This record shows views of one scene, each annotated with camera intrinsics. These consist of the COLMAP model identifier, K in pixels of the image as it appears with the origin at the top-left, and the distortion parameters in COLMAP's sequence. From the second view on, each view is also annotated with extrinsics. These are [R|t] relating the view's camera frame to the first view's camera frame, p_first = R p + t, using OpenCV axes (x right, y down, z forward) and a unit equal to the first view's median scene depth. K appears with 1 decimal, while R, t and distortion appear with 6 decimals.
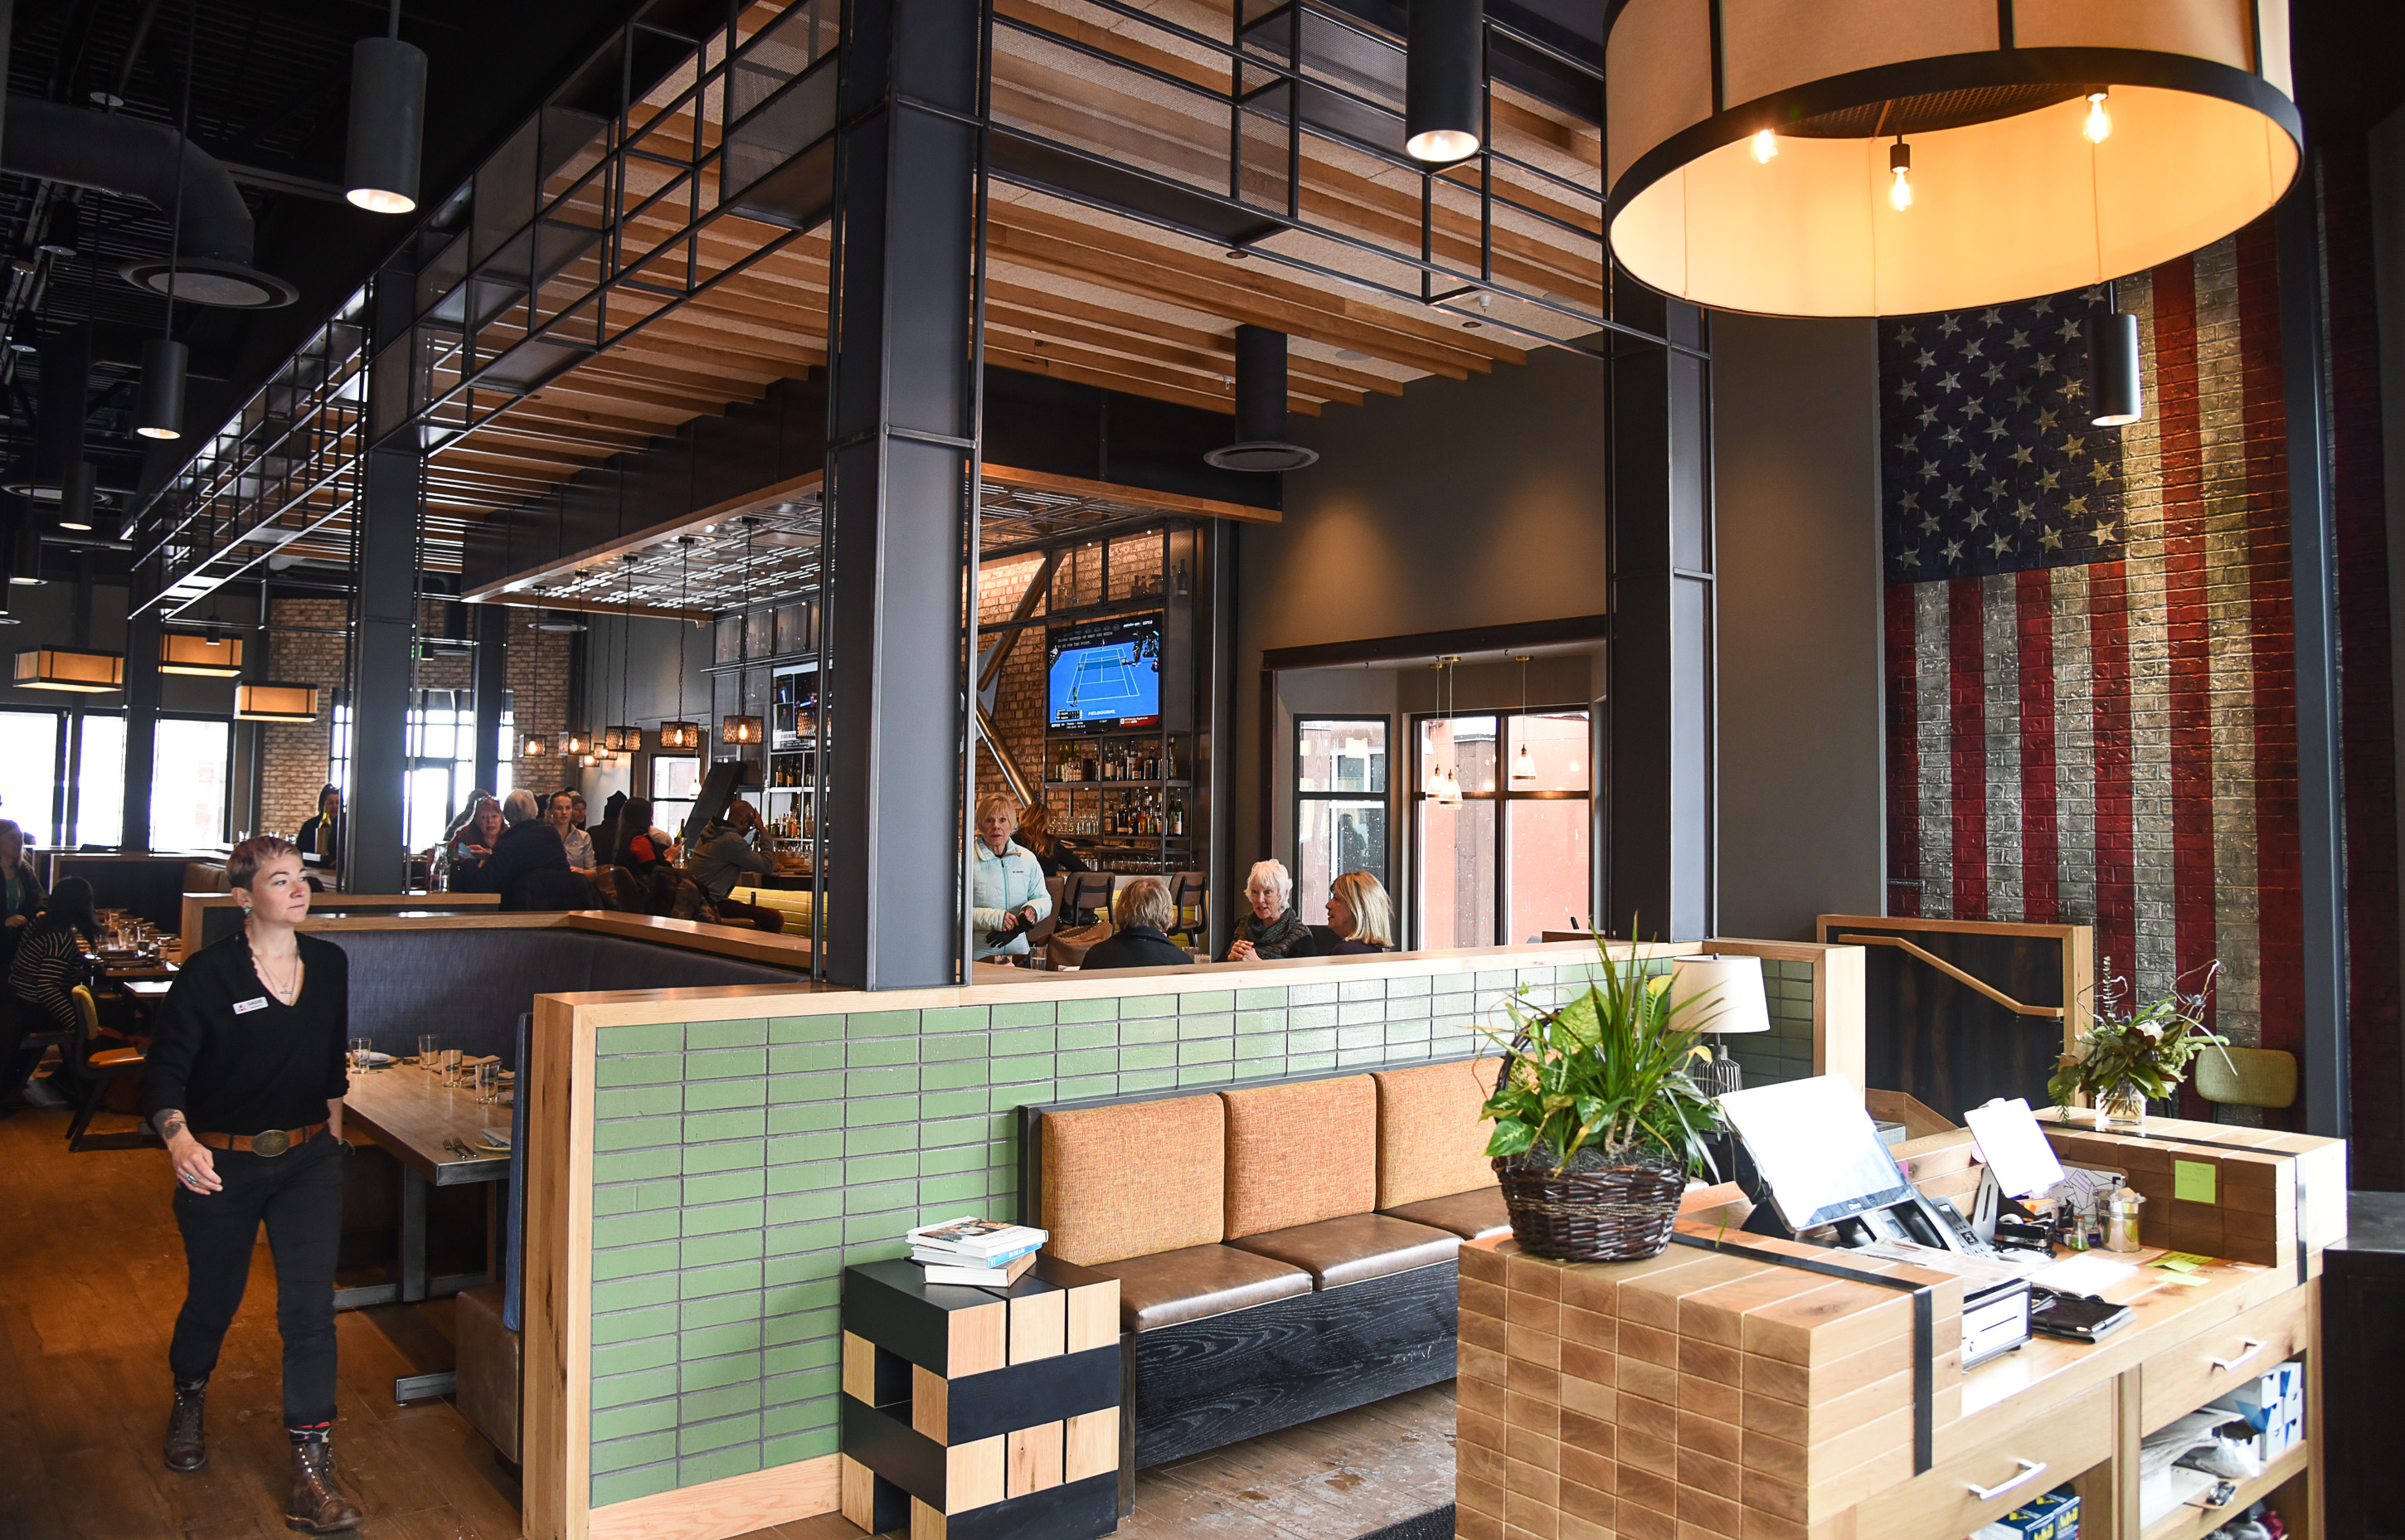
lens RADIAL K [[1673.8, 0, 1200.0], [0, 1673.8, 760.0], [0, 0, 1]] dist [-0.001448, -0.000402]
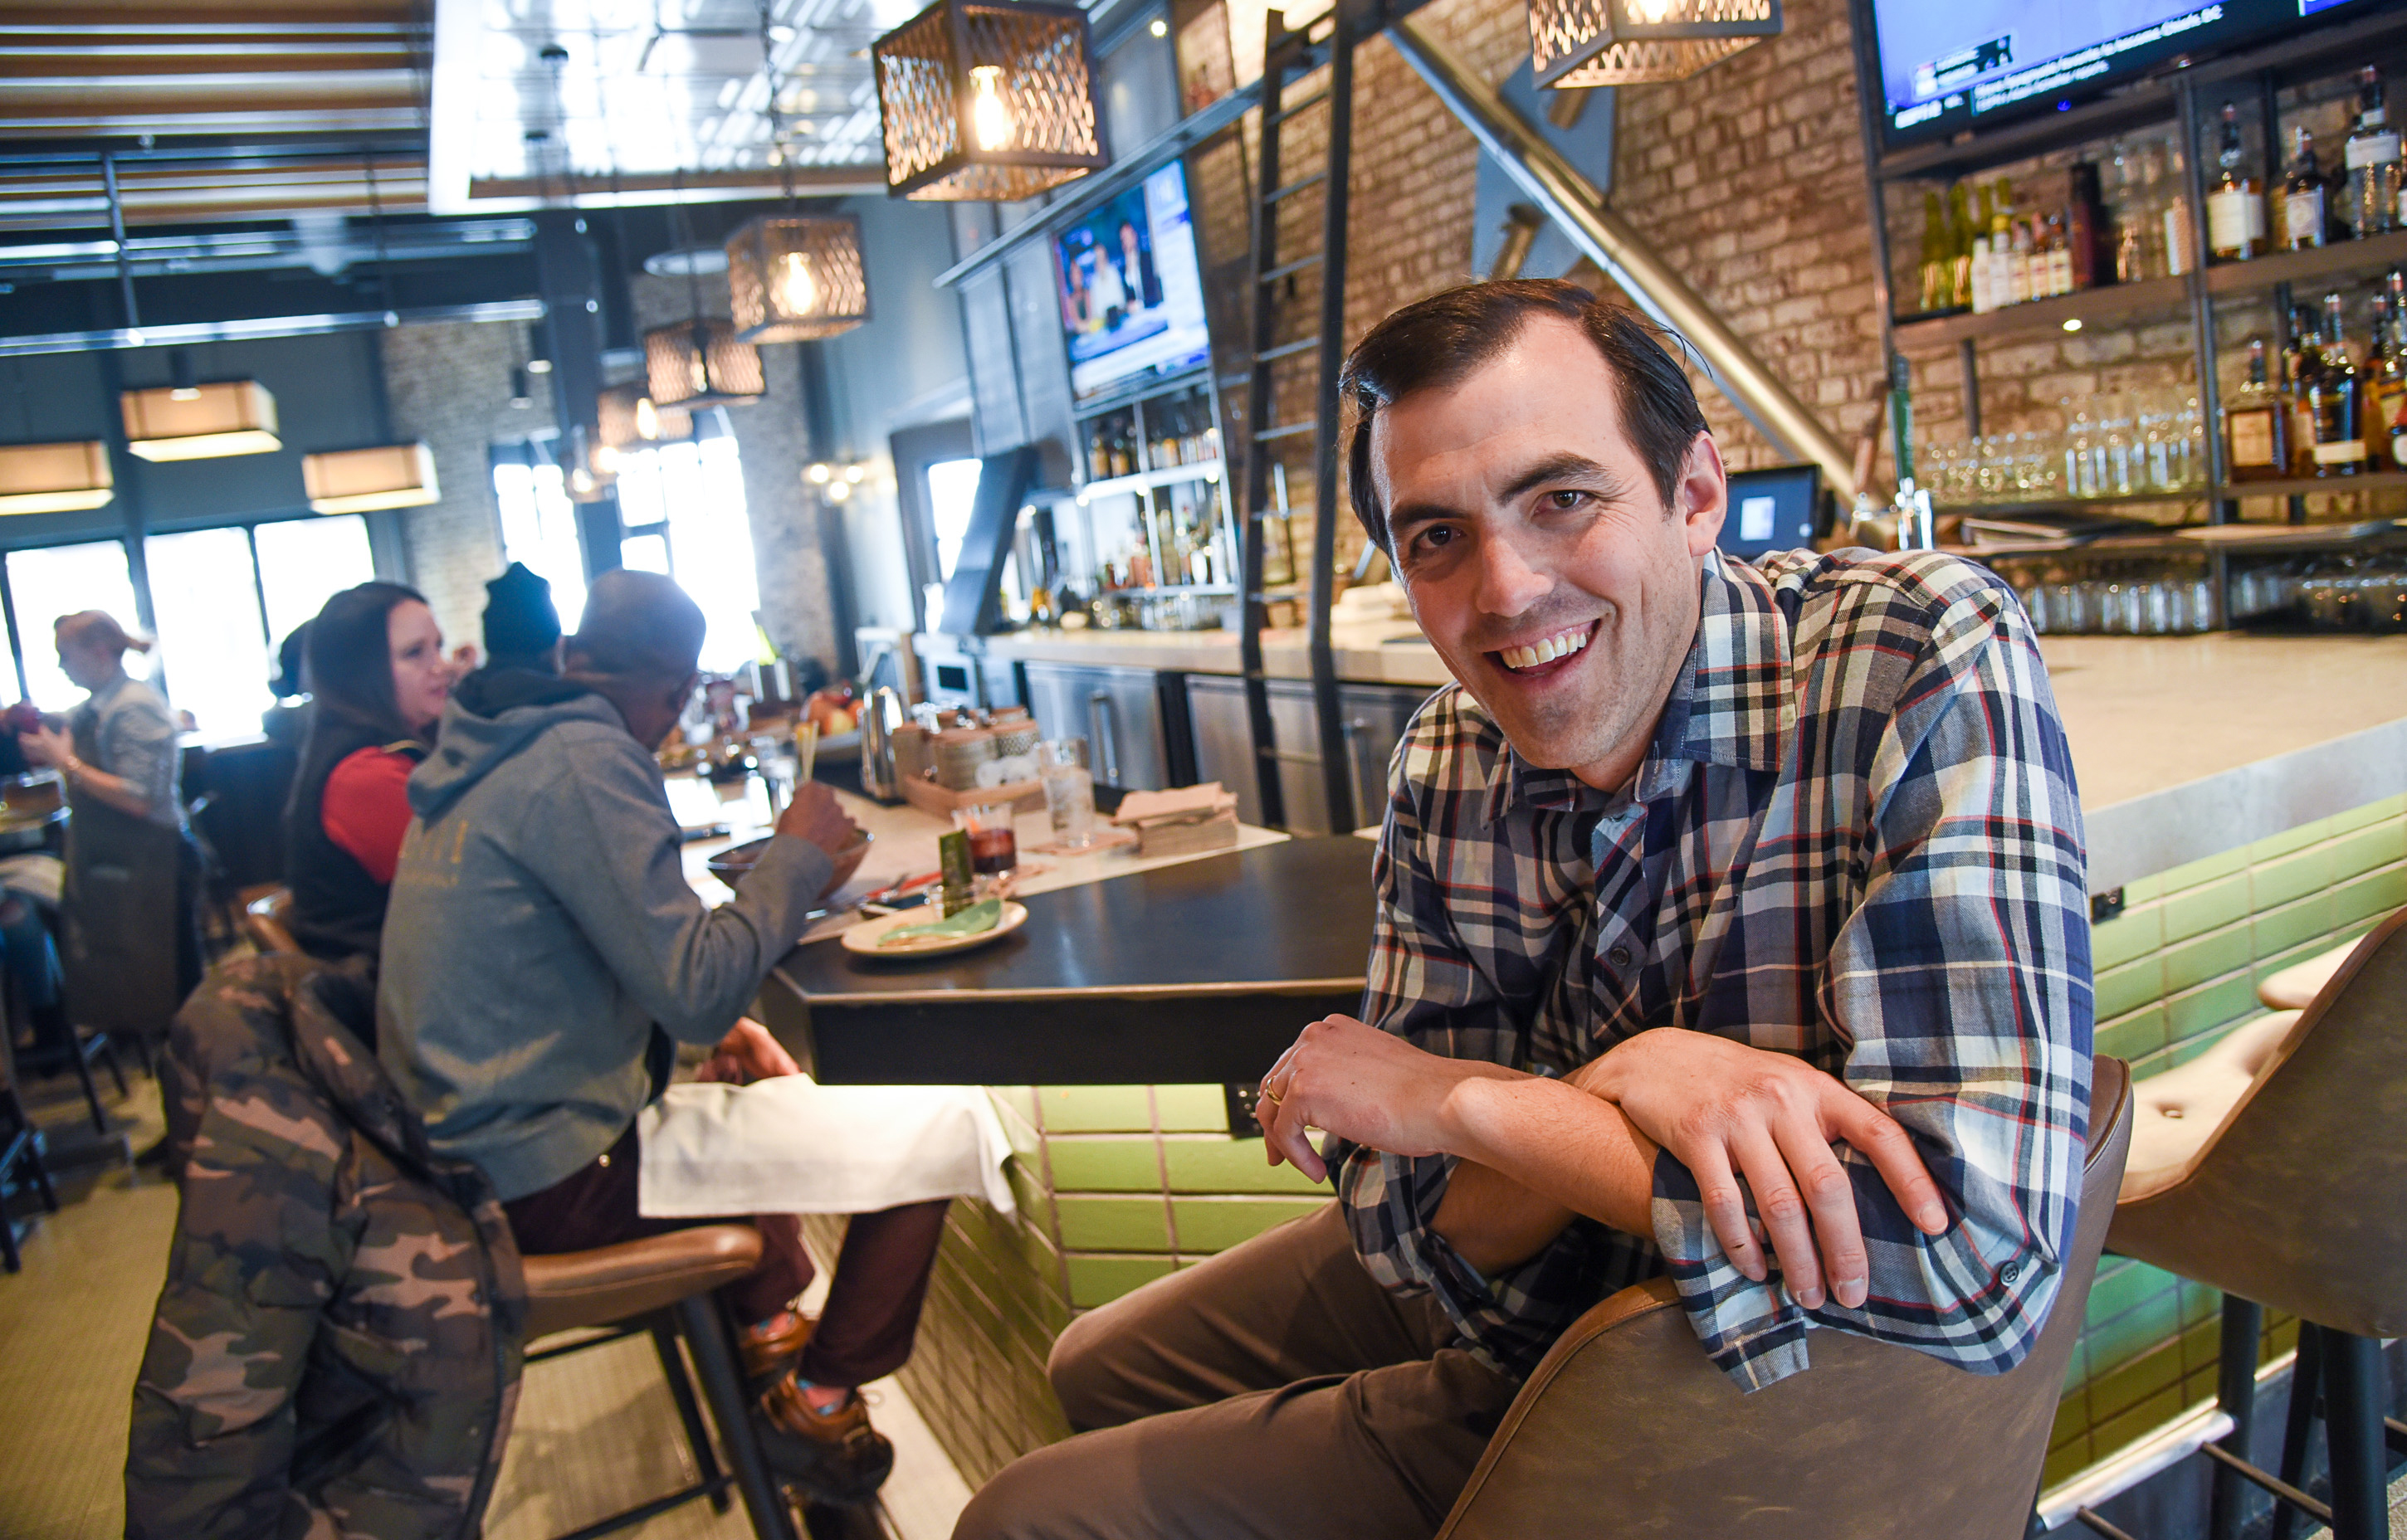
lens RADIAL K [[1675.0, 0, 1208.5], [0, 1675.0, 768.7], [0, 0, 1]] dist [-0.001448, -0.000402]
pose [[0.963831, -0.102269, -0.246112, -0.130193], [0.149030, 0.972391, 0.179572, 0.016011], [0.220952, -0.209755, 0.952461, 0.611758]]
